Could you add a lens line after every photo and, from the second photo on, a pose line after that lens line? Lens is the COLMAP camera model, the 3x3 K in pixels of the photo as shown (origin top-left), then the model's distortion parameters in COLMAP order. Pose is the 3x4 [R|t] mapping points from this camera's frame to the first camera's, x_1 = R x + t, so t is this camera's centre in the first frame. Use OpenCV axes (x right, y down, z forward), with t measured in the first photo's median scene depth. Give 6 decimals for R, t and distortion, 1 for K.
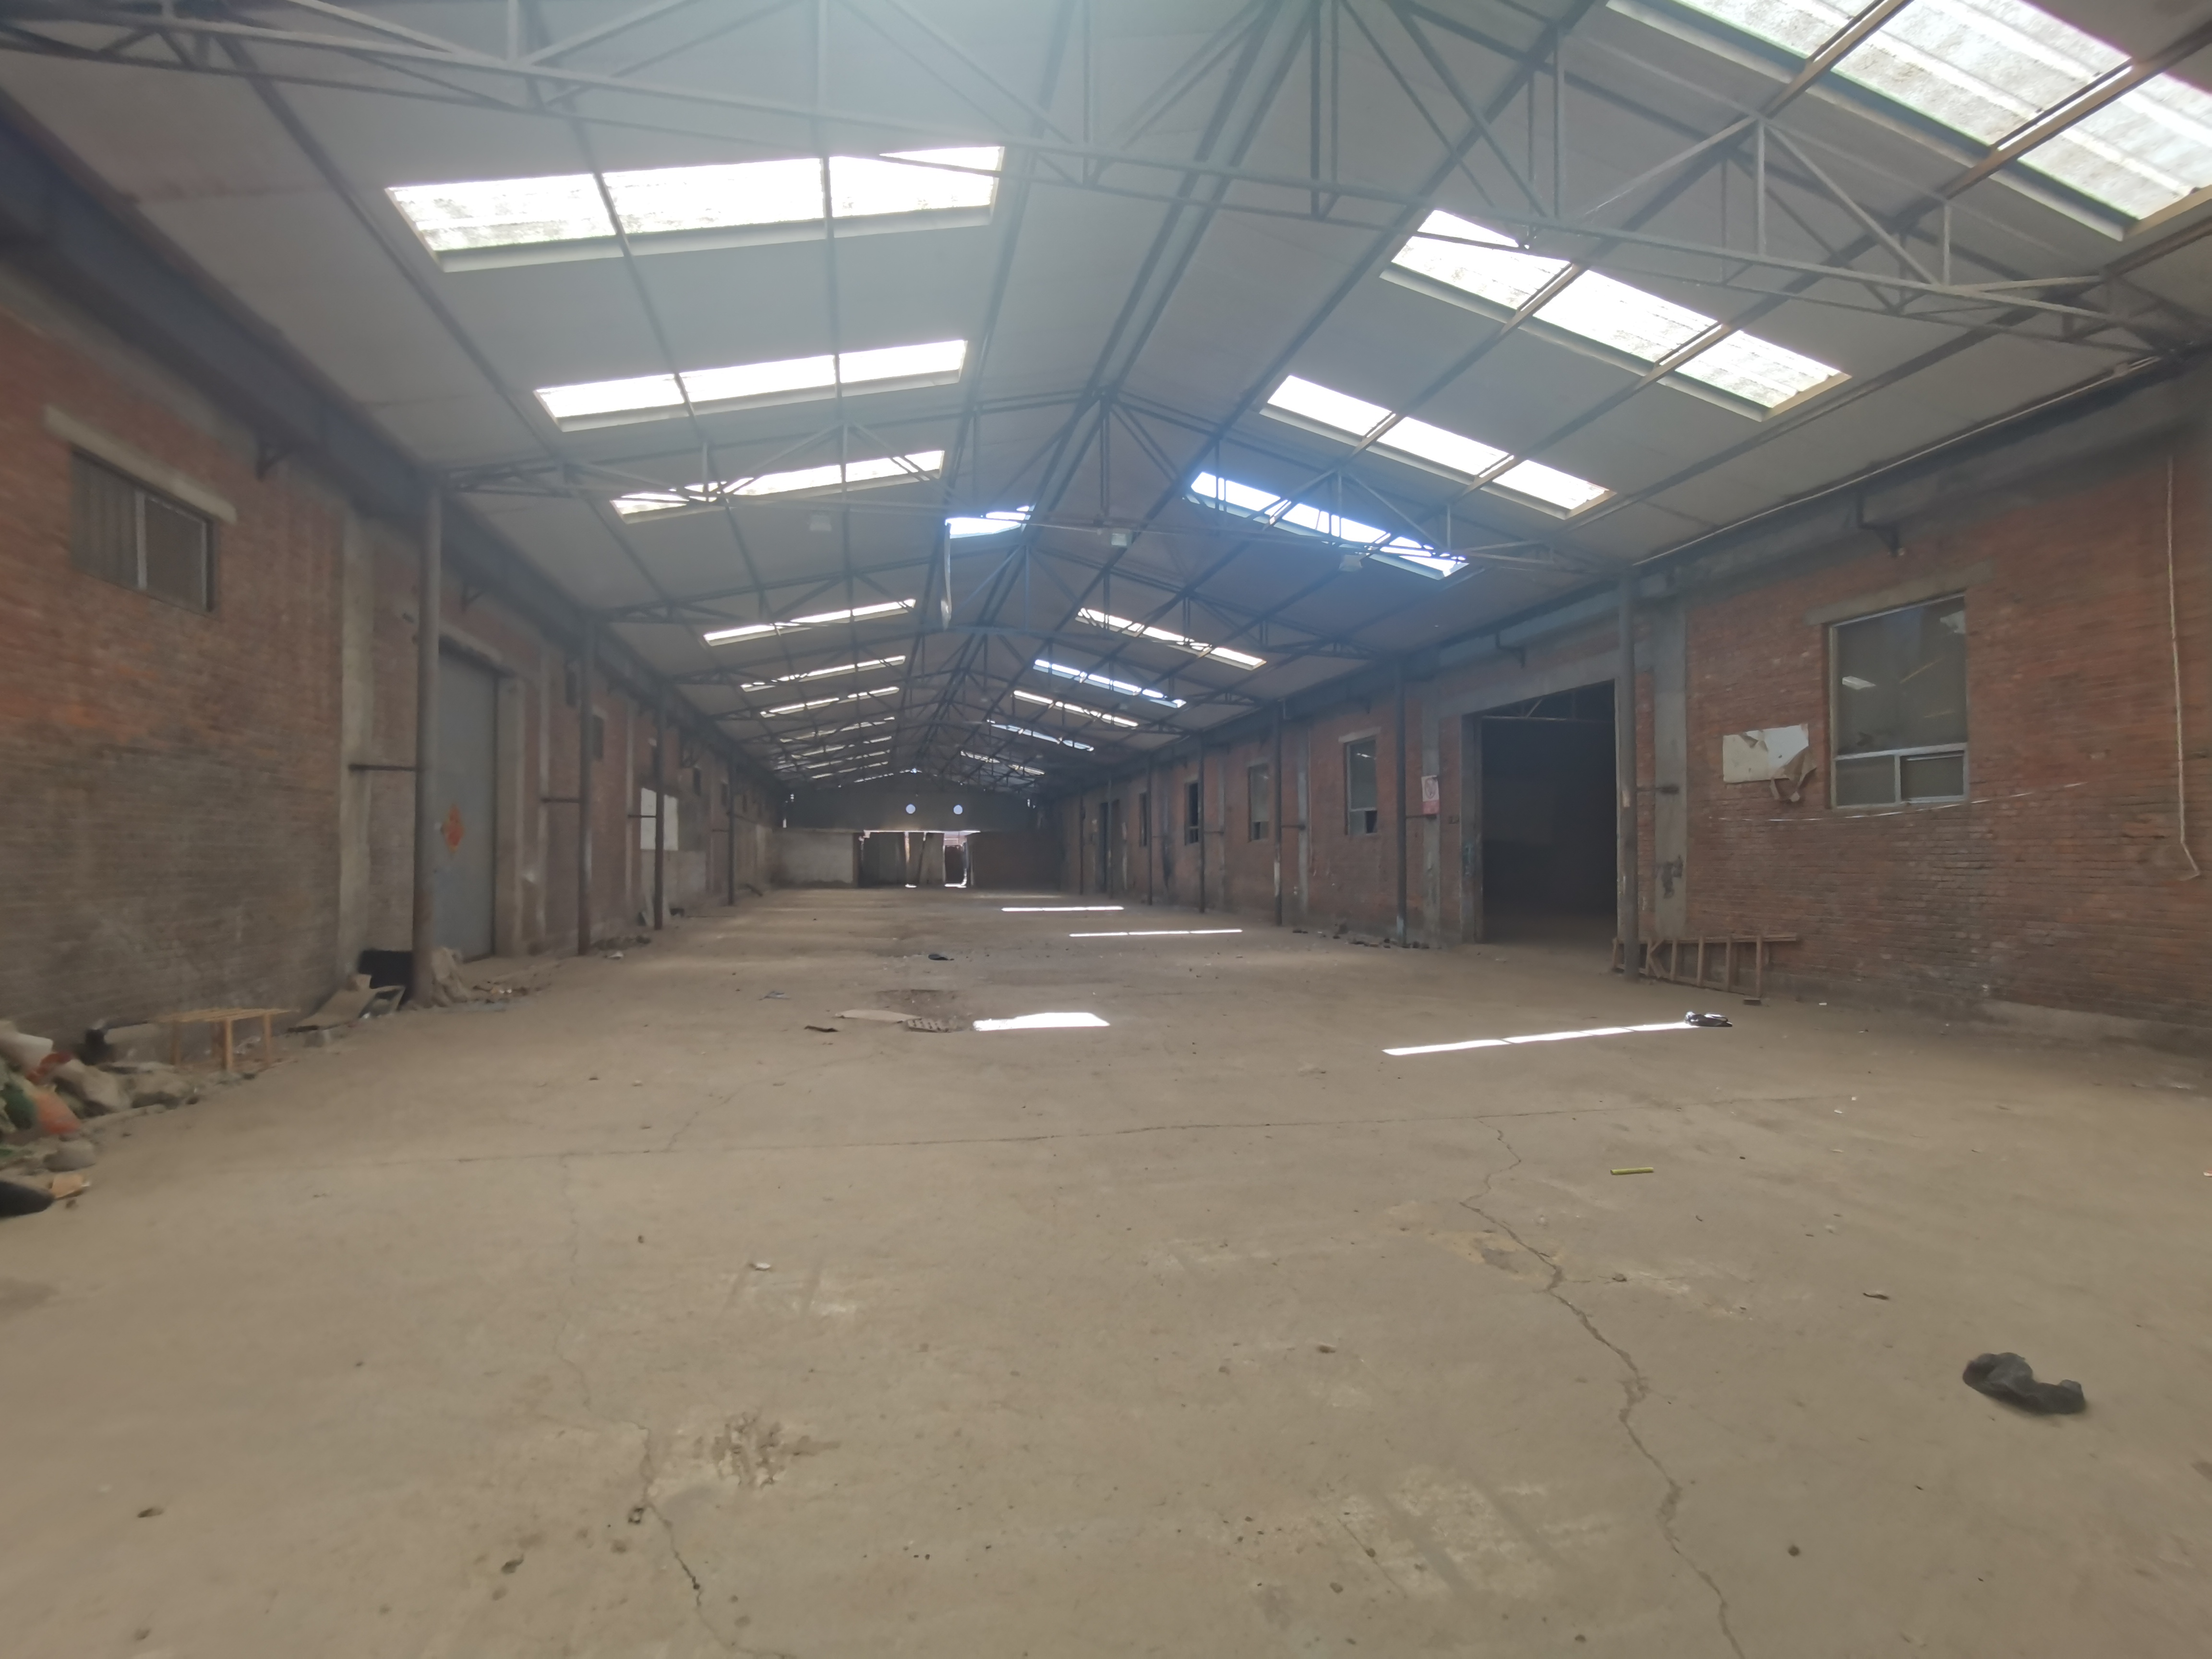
lens RADIAL K [[1085.7, 0, 1100.8], [0, 1085.7, 833.7], [0, 0, 1]] dist [-0.048617, 0.046640]
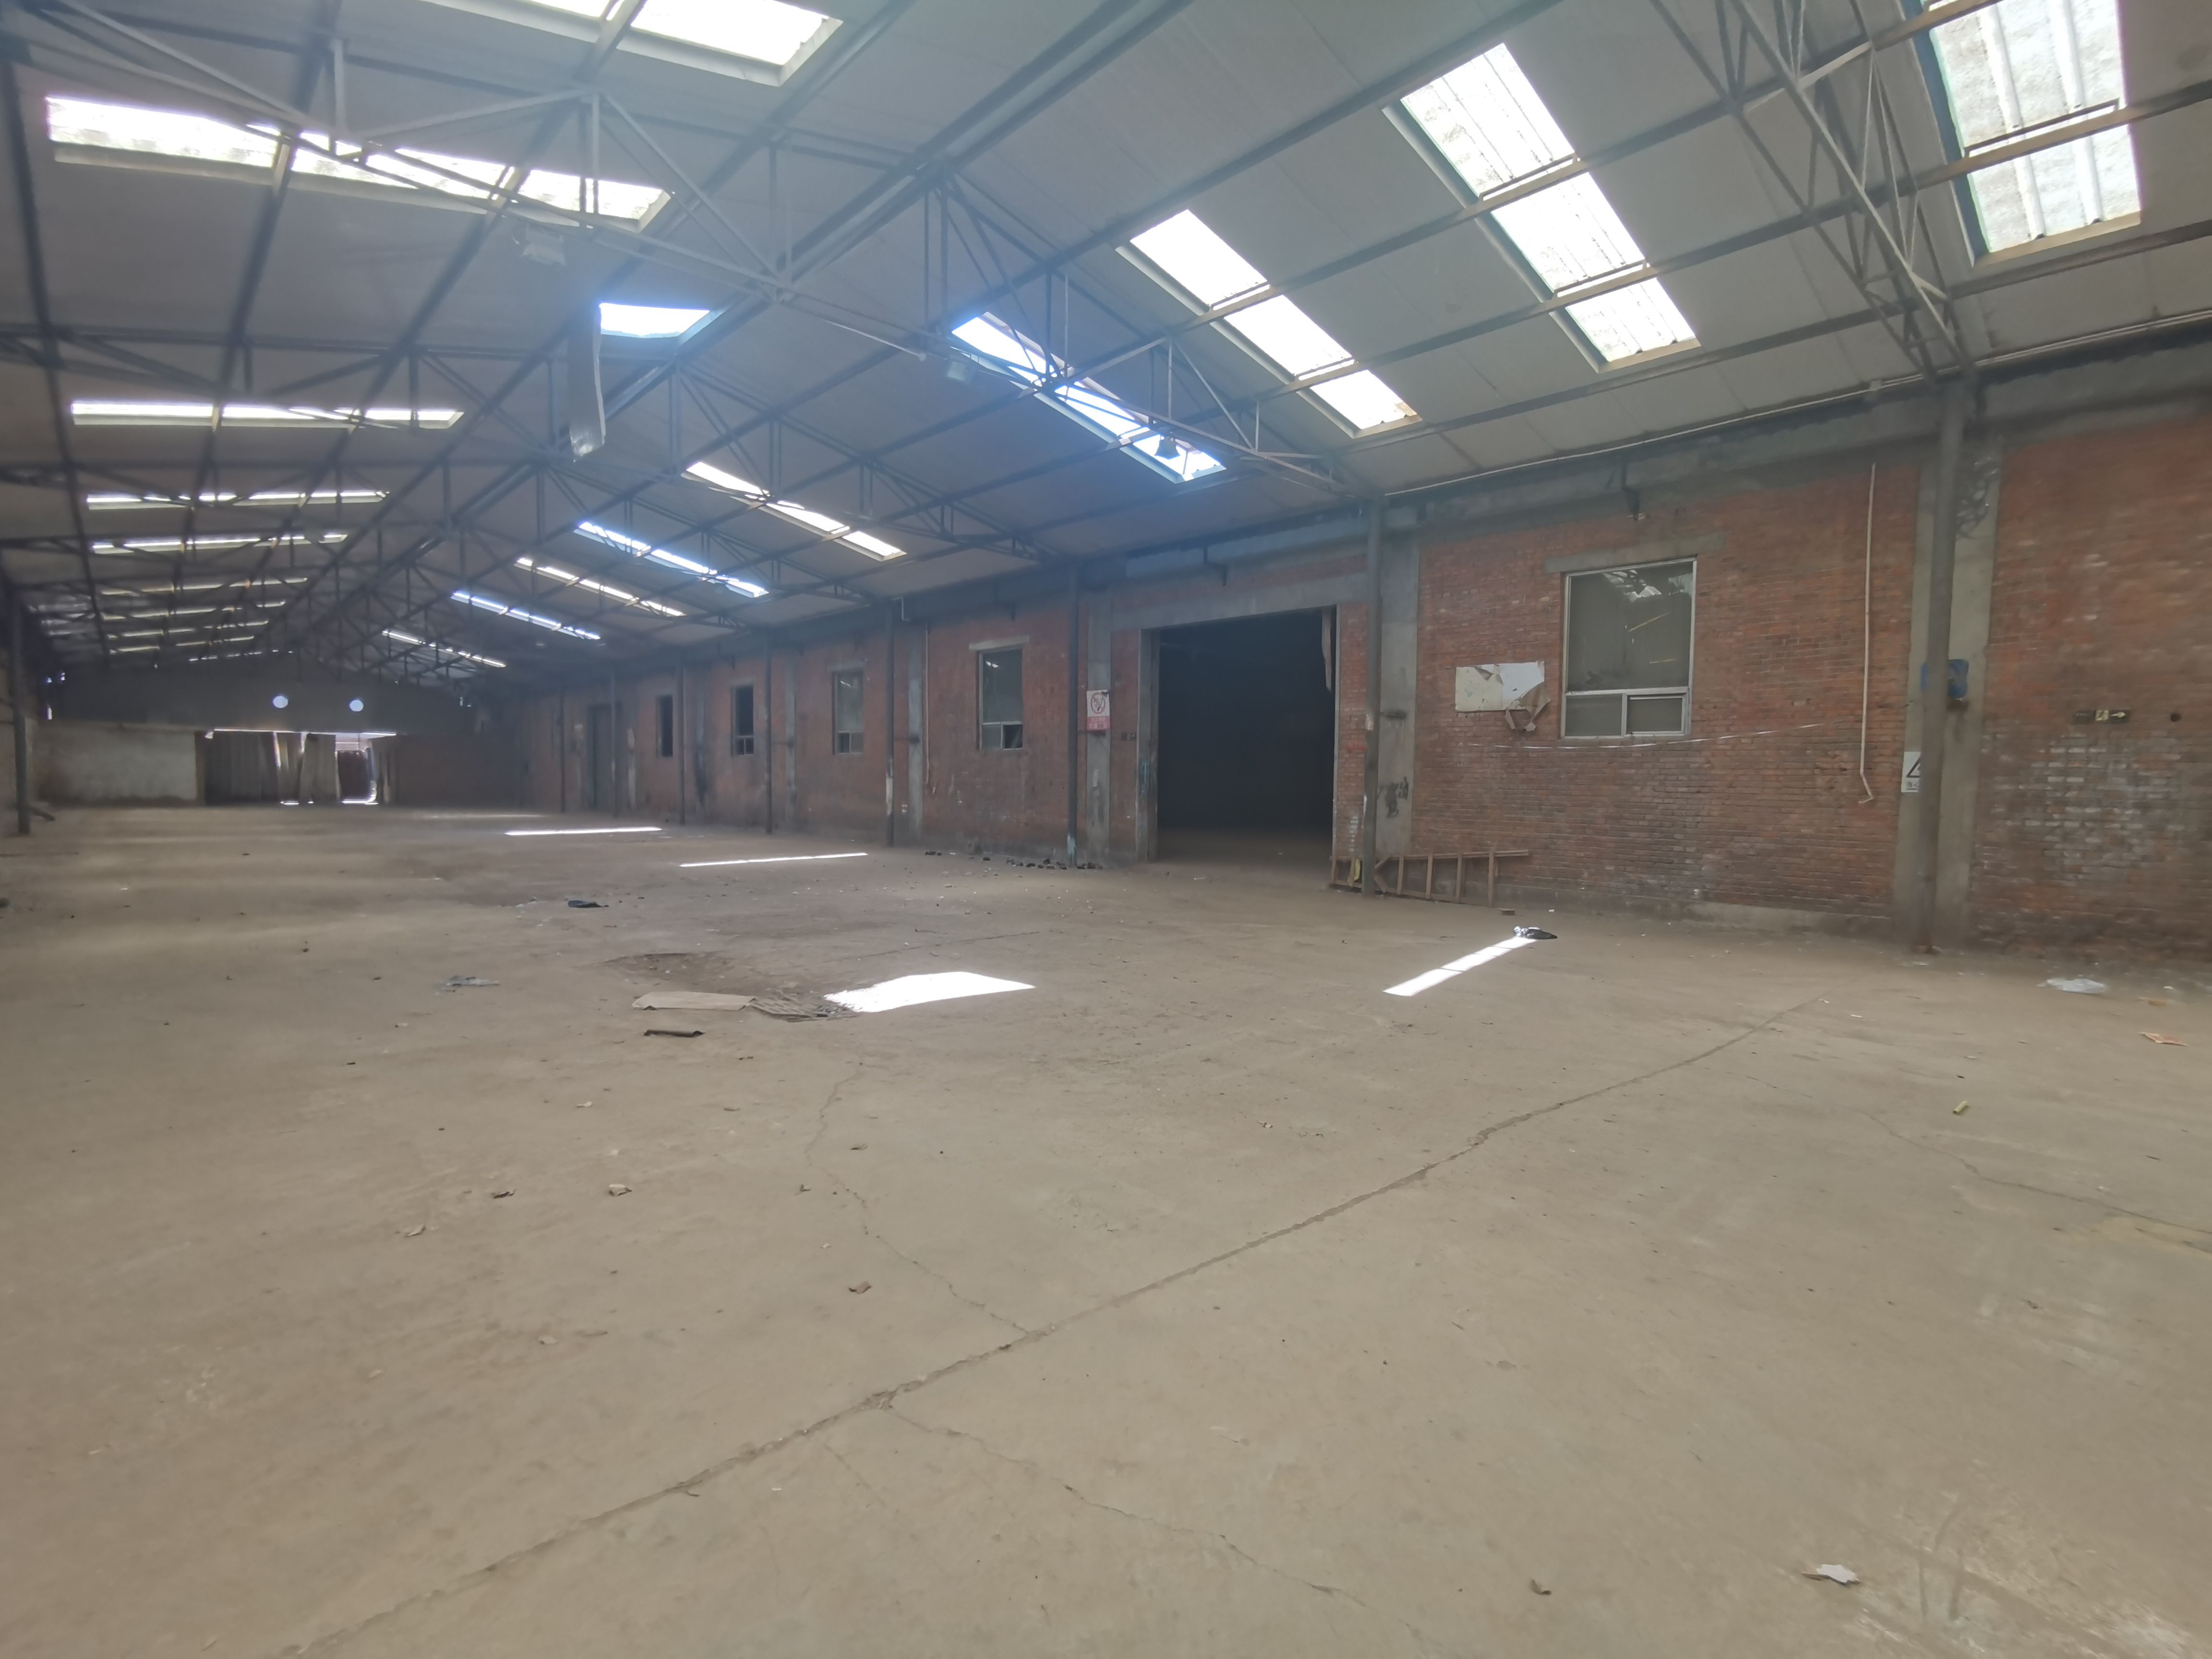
lens RADIAL K [[1085.7, 0, 1100.8], [0, 1085.7, 833.7], [0, 0, 1]] dist [-0.048617, 0.046640]
pose [[0.859848, -0.018473, 0.510215, -0.273360], [-0.022526, 0.996999, 0.074061, 0.002921], [-0.510052, -0.075174, 0.856852, 0.230896]]
